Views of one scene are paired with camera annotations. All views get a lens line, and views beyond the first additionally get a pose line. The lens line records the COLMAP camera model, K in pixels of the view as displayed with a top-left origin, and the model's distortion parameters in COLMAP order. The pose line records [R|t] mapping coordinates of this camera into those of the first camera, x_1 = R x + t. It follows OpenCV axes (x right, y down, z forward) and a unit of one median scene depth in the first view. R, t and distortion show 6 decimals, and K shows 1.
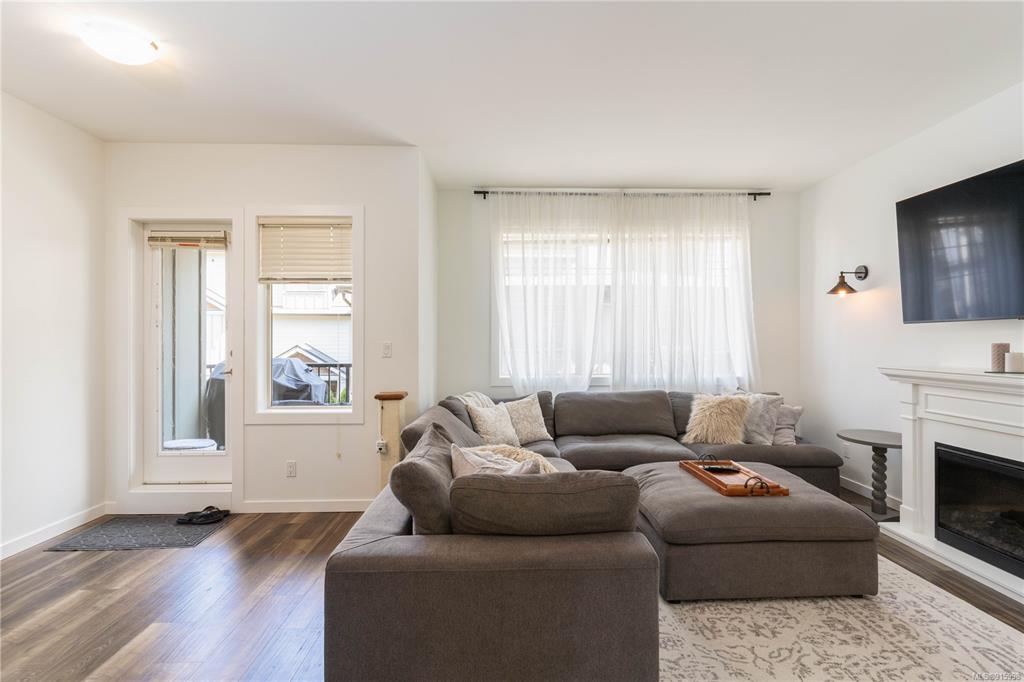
lens RADIAL K [[500.1, 0, 512.0], [0, 500.1, 341.0], [0, 0, 1]] dist [0.002237, 0.000506]
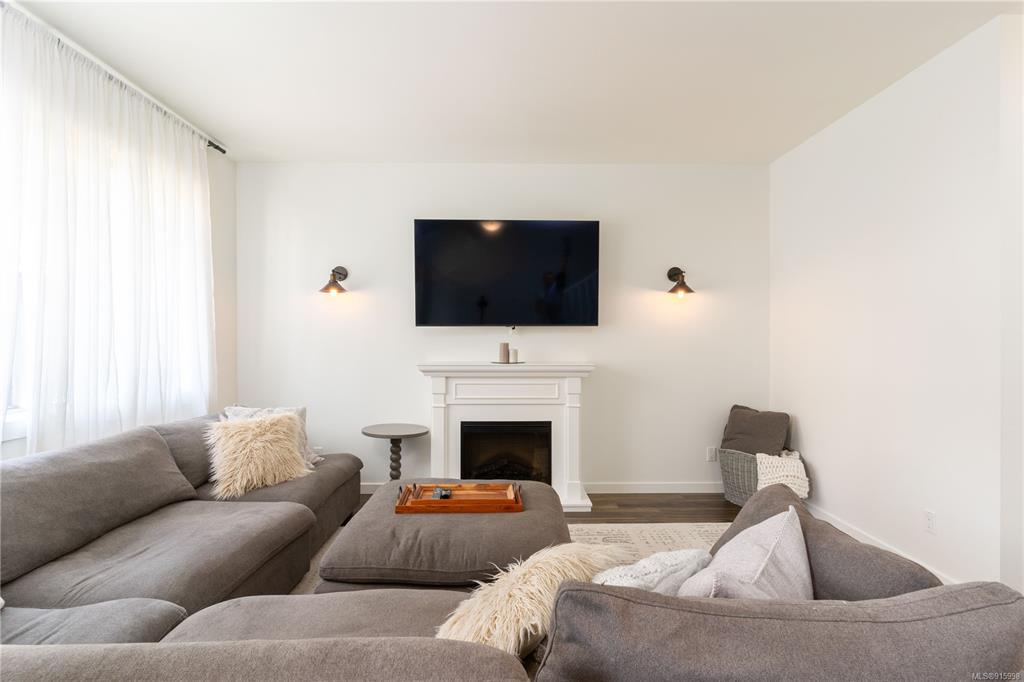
lens RADIAL K [[500.1, 0, 512.0], [0, 500.1, 341.0], [0, 0, 1]] dist [0.002237, 0.000506]
pose [[0.003758, -0.001733, 0.999991, -0.367259], [0.001626, 0.999997, 0.001727, -0.002347], [-0.999992, 0.001619, 0.003761, 0.774446]]
